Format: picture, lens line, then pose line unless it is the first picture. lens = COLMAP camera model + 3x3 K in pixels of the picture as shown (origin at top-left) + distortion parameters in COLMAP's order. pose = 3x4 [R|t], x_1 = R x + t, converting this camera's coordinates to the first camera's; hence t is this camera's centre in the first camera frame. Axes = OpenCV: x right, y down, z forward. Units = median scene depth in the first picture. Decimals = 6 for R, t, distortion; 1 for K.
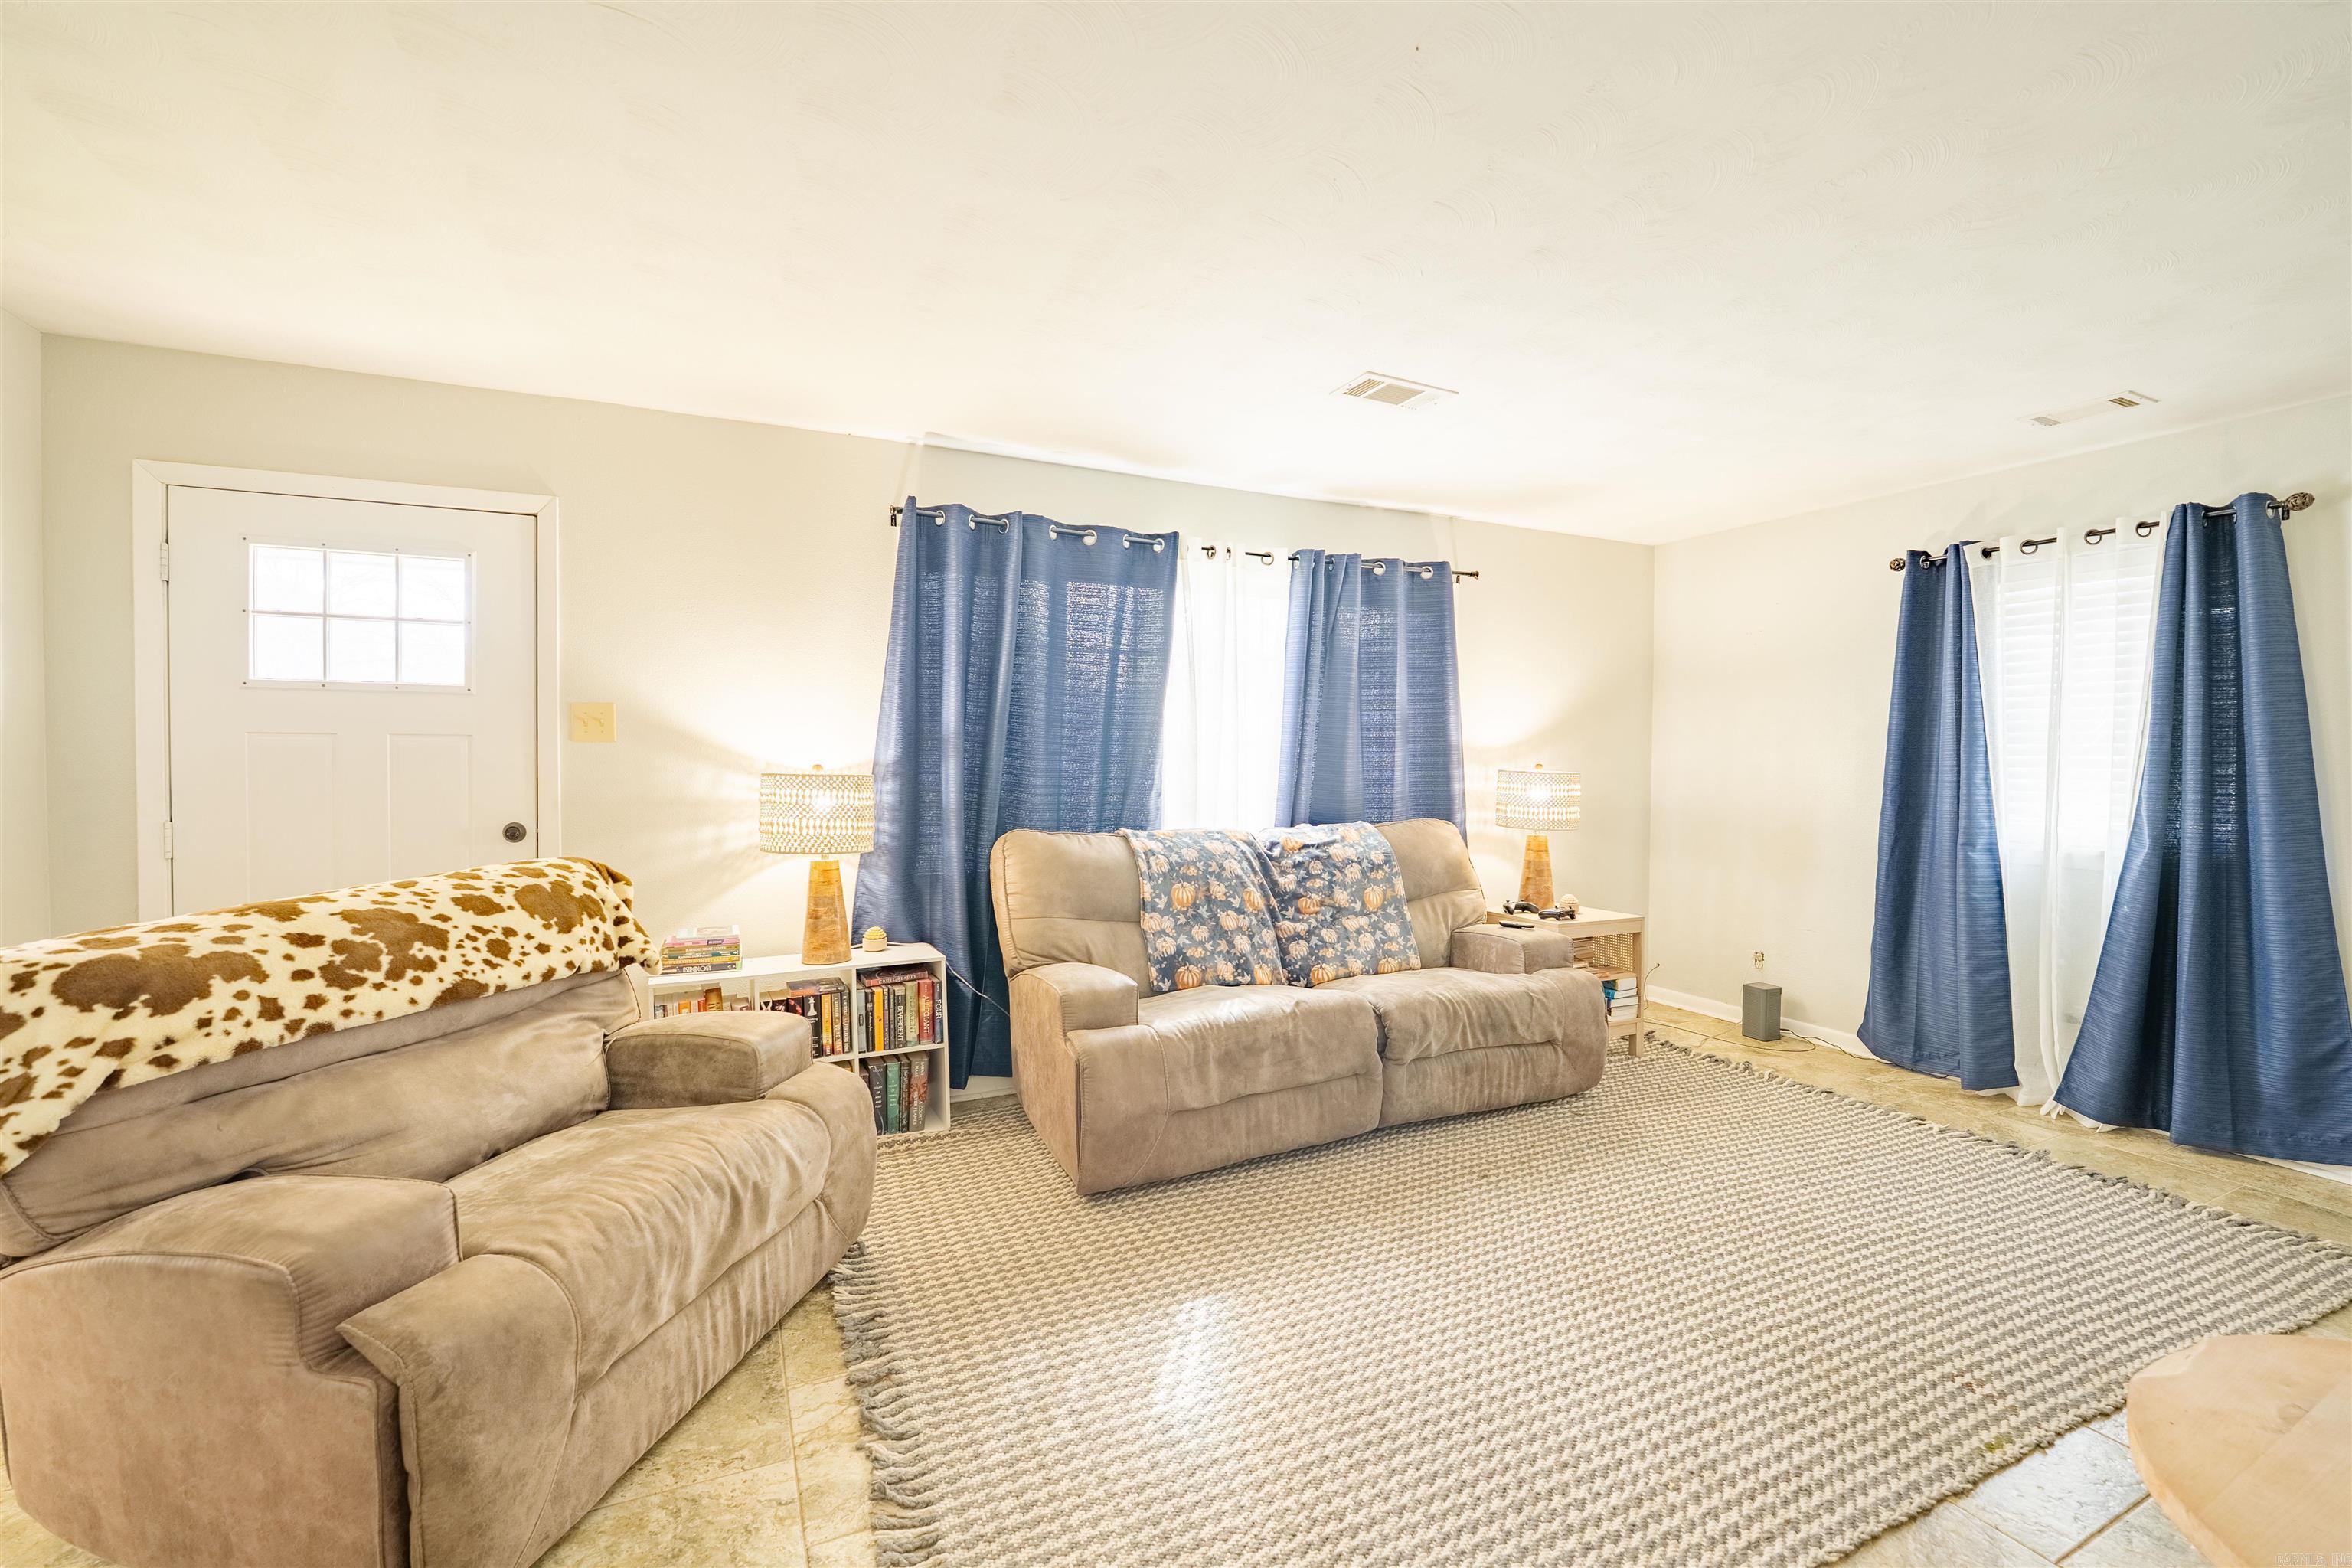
lens RADIAL K [[976.0, 0, 1181.1], [0, 976.0, 773.9], [0, 0, 1]] dist [-0.025091, 0.002478]
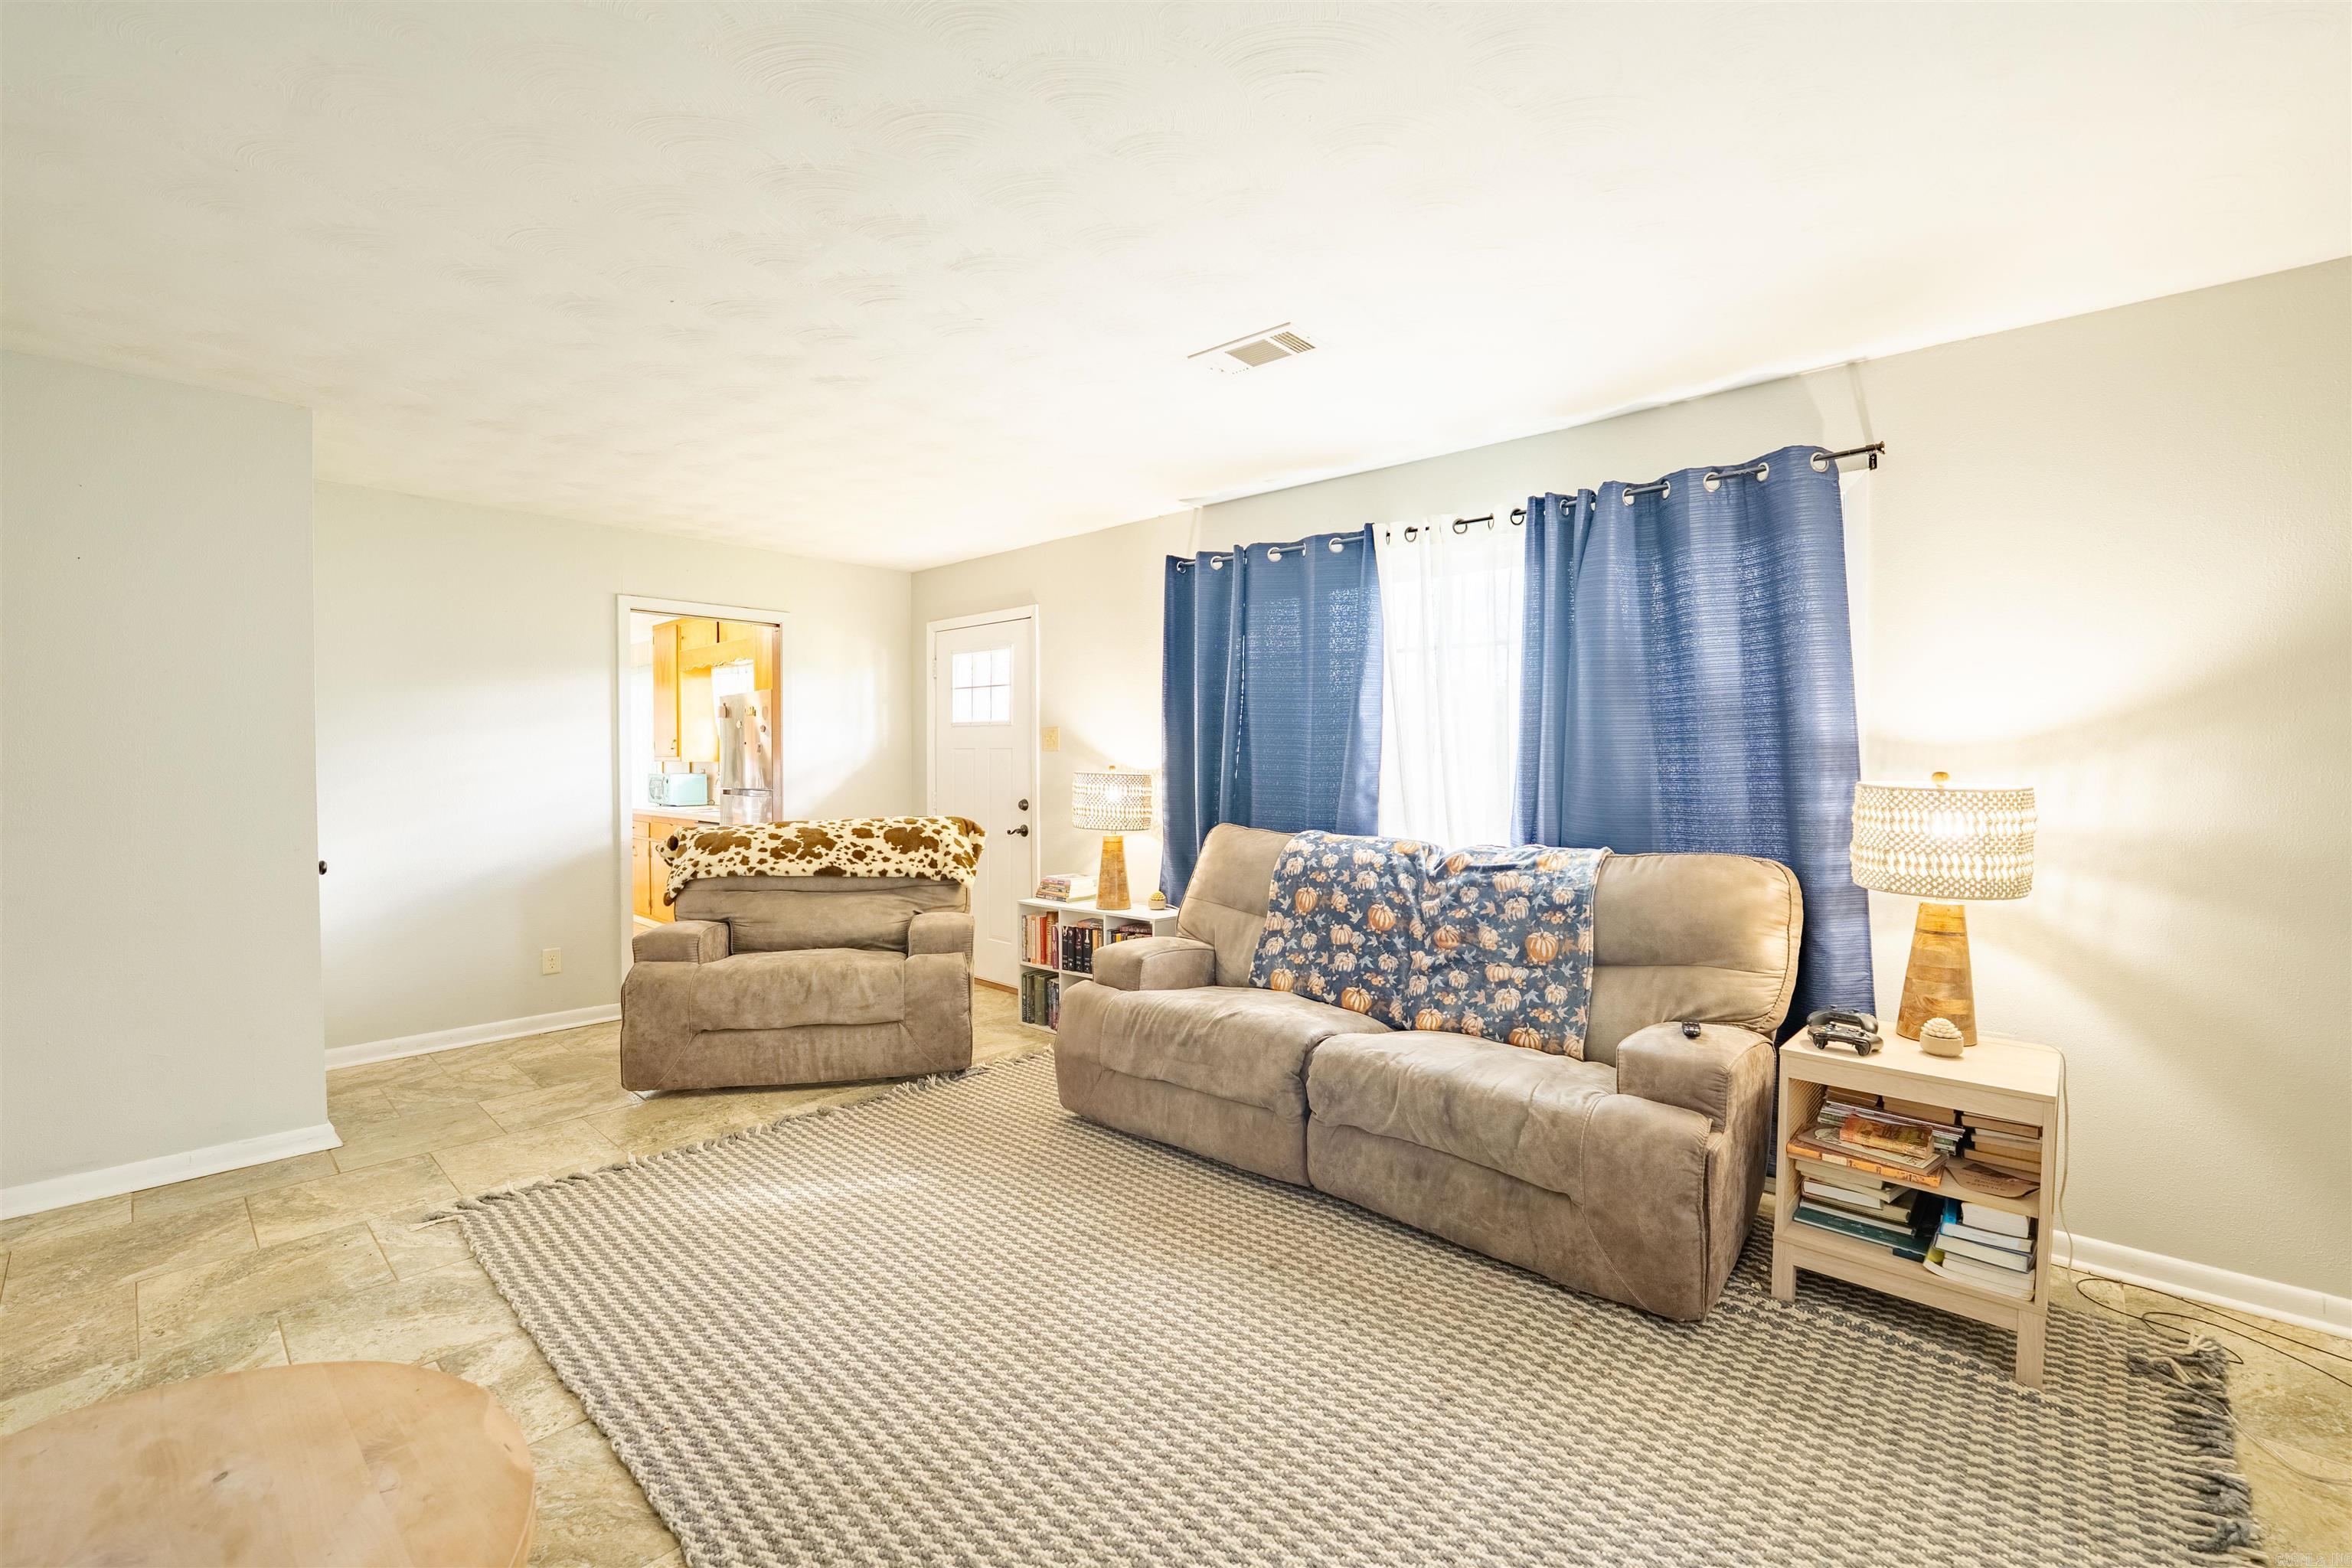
lens RADIAL K [[976.0, 0, 1182.2], [0, 976.0, 777.5], [0, 0, 1]] dist [-0.025091, 0.002478]
pose [[0.389721, 0.013076, -0.920840, 0.912285], [-0.017855, 0.999819, 0.006641, -0.004056], [0.920760, 0.013853, 0.389884, 0.529734]]
